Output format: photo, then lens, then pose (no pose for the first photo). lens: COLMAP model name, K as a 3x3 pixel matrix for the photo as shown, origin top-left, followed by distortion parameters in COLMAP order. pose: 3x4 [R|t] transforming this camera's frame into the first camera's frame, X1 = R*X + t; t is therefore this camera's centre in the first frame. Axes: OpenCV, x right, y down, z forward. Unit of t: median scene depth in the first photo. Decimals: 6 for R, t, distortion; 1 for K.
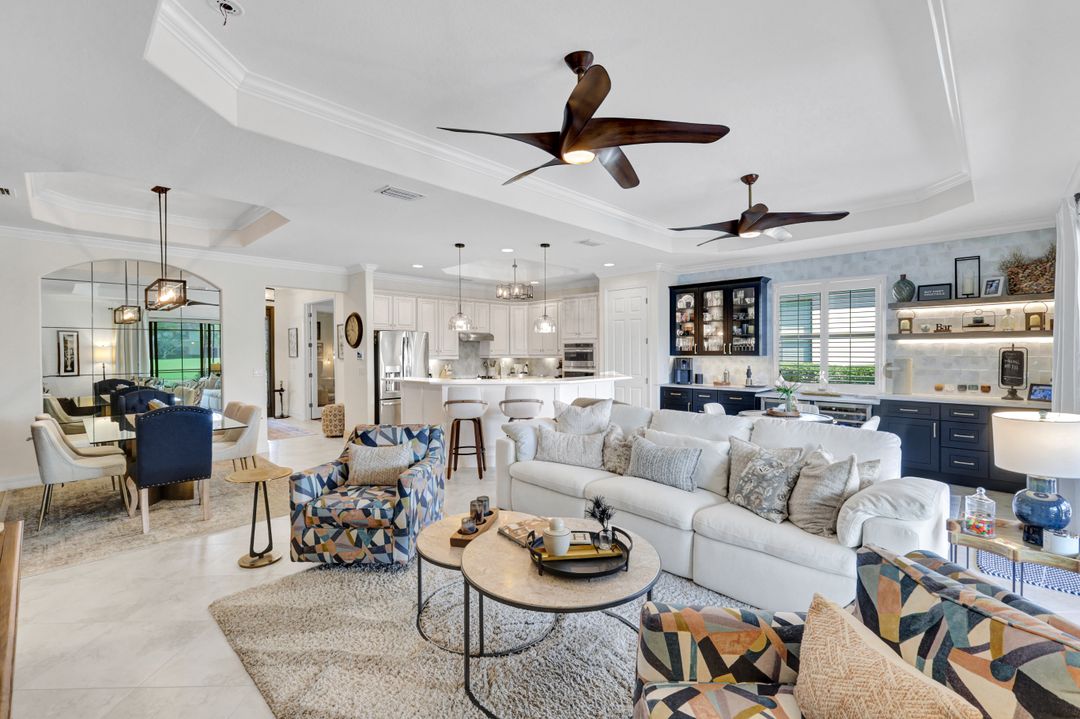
lens RADIAL K [[476.7, 0, 537.1], [0, 476.7, 353.0], [0, 0, 1]] dist [0.003461, 0.000500]
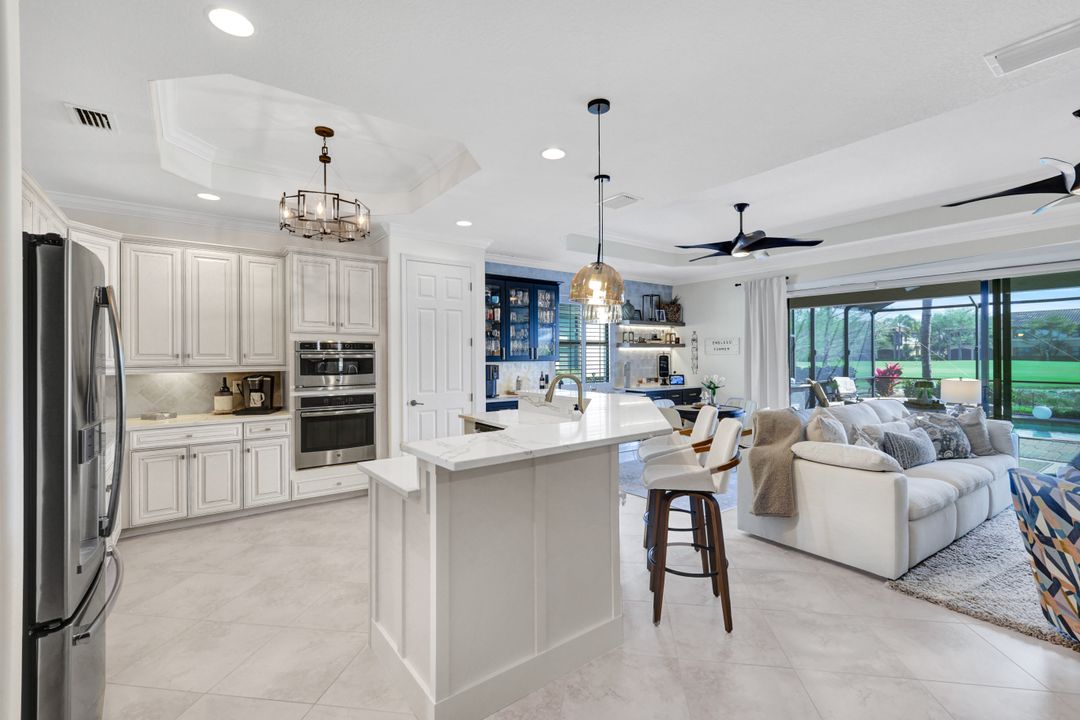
lens RADIAL K [[476.7, 0, 537.5], [0, 476.7, 357.4], [0, 0, 1]] dist [0.003461, 0.000500]
pose [[0.167504, 0.003176, 0.985866, -0.627399], [0.013416, 0.999895, -0.005501, 0.004610], [-0.985780, 0.014147, 0.167444, 1.043409]]
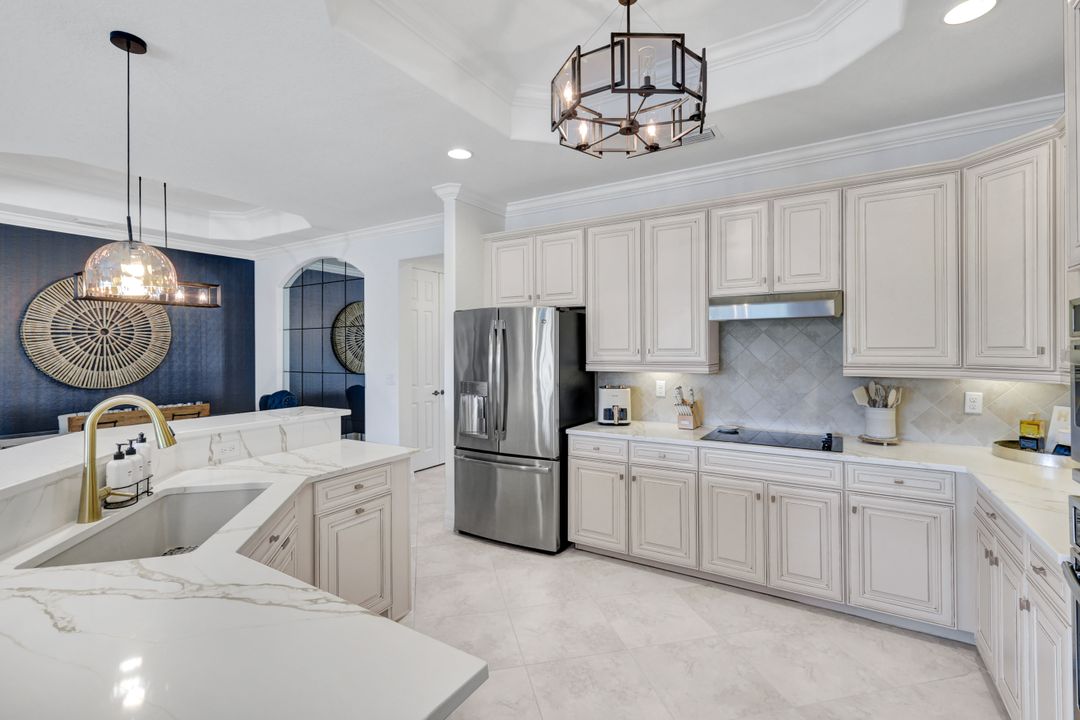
lens RADIAL K [[474.8, 0, 546.5], [0, 474.8, 356.4], [0, 0, 1]] dist [-0.005887, 0.000017]
pose [[0.209157, 0.020319, -0.977671, 0.245154], [-0.004794, 0.999793, 0.019753, -0.010768], [0.977870, 0.000555, 0.209212, 1.292268]]
